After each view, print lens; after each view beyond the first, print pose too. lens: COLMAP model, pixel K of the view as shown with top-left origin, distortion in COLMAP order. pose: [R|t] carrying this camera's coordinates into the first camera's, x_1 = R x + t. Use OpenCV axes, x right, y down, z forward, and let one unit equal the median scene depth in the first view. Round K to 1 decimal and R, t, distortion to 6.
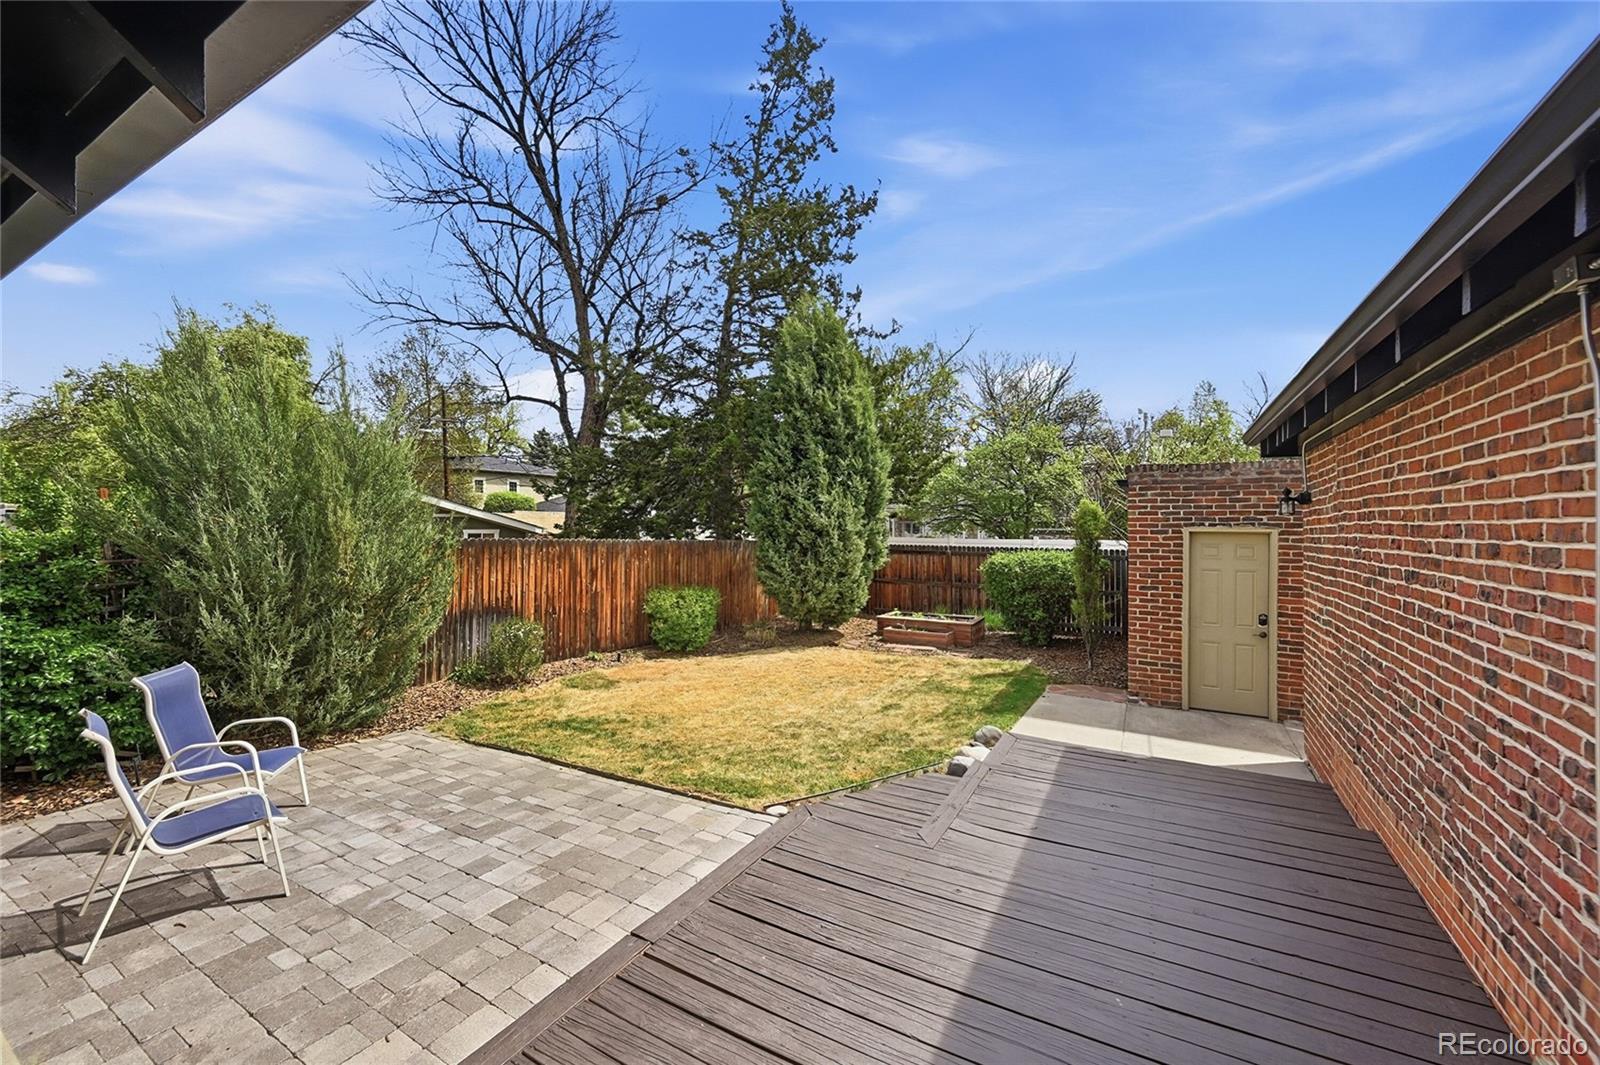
lens RADIAL K [[643.6, 0, 790.5], [0, 643.6, 520.2], [0, 0, 1]] dist [-0.002847, -0.000448]
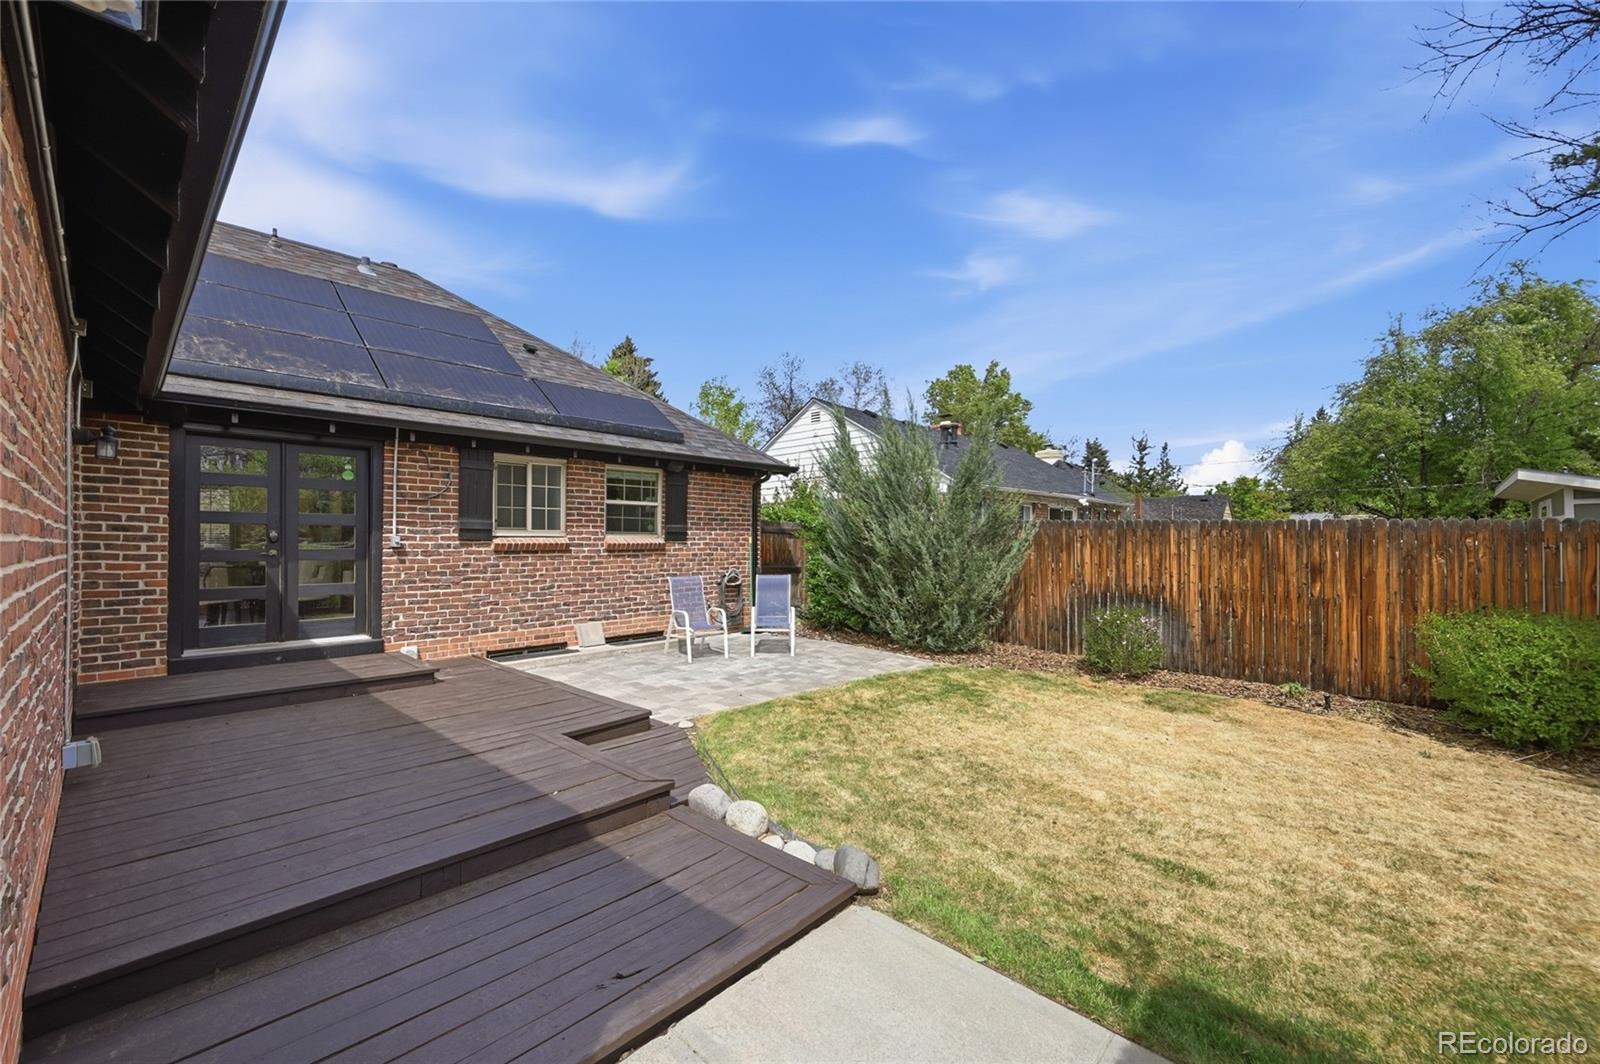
lens RADIAL K [[649.3, 0, 807.7], [0, 649.3, 533.9], [0, 0, 1]] dist [-0.001869, 0.000199]
pose [[-0.218611, -0.015199, -0.975694, 0.641023], [0.009537, 0.999798, -0.017711, 0.070567], [0.975765, -0.013177, -0.218422, 0.860893]]
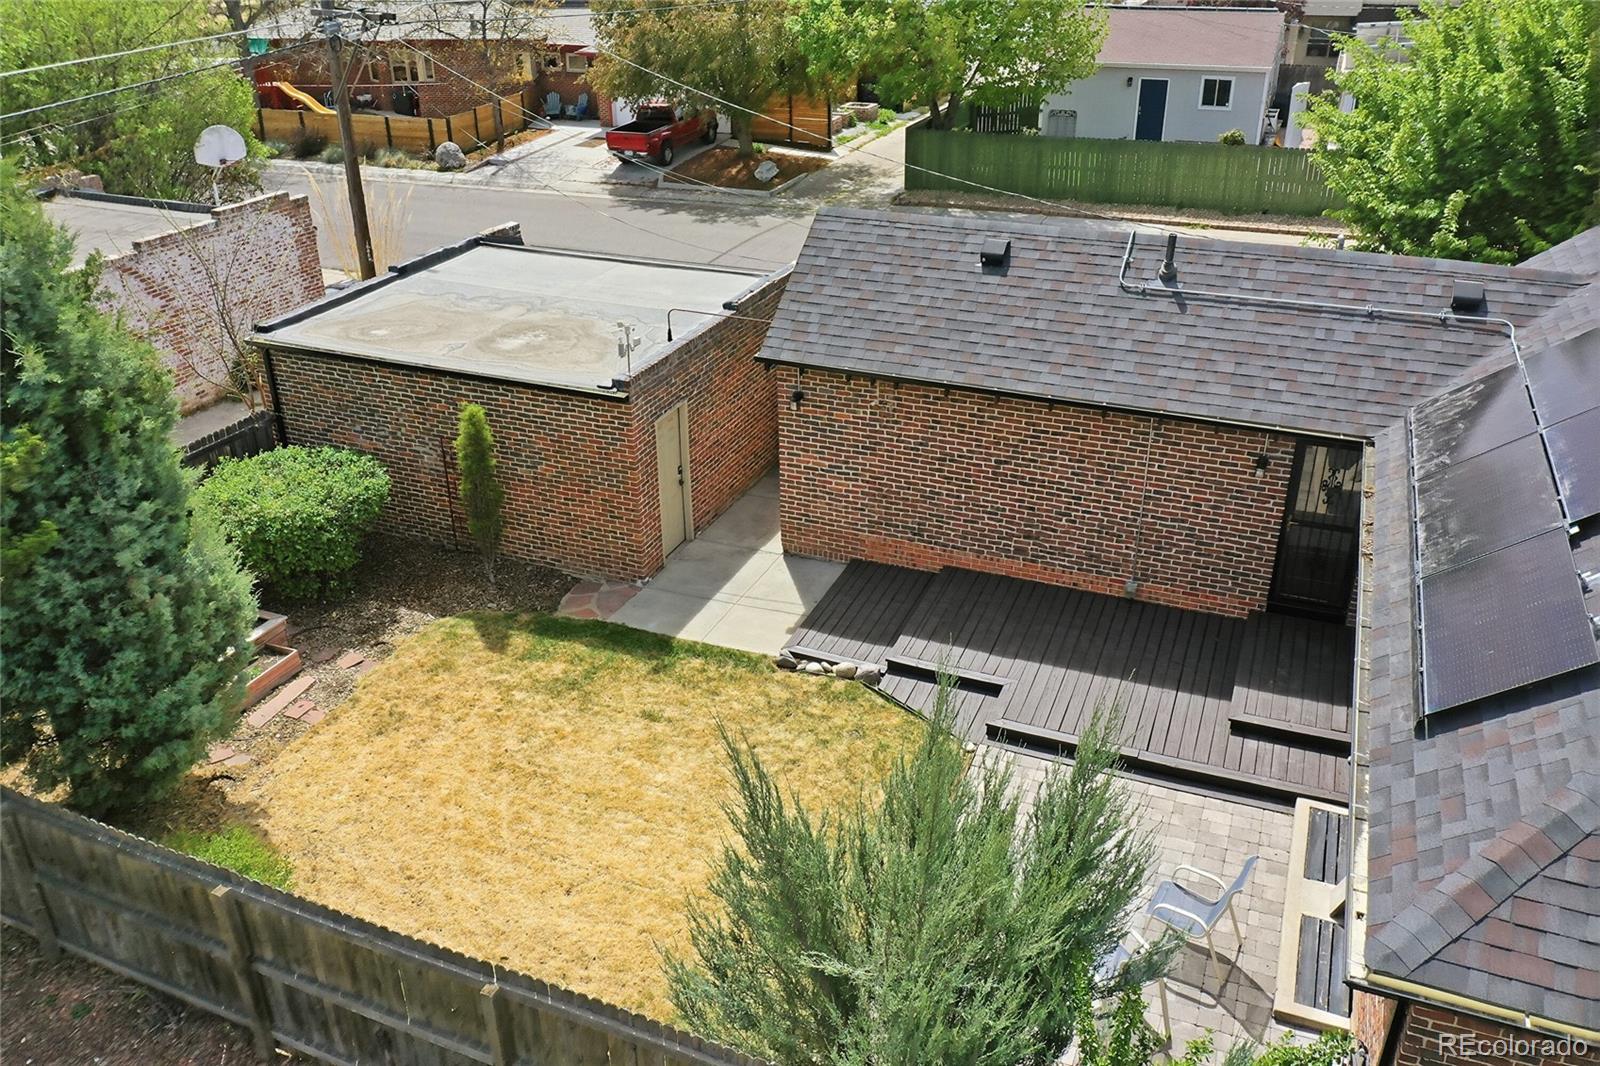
lens RADIAL K [[1257.3, 0, 808.2], [0, 1257.3, 532.0], [0, 0, 1]] dist [-0.005858, 0.001700]
pose [[-0.134471, -0.456196, 0.879661, -1.355271], [0.000042, 0.887721, 0.460382, -0.785563], [-0.990918, 0.061945, -0.119354, 0.982788]]
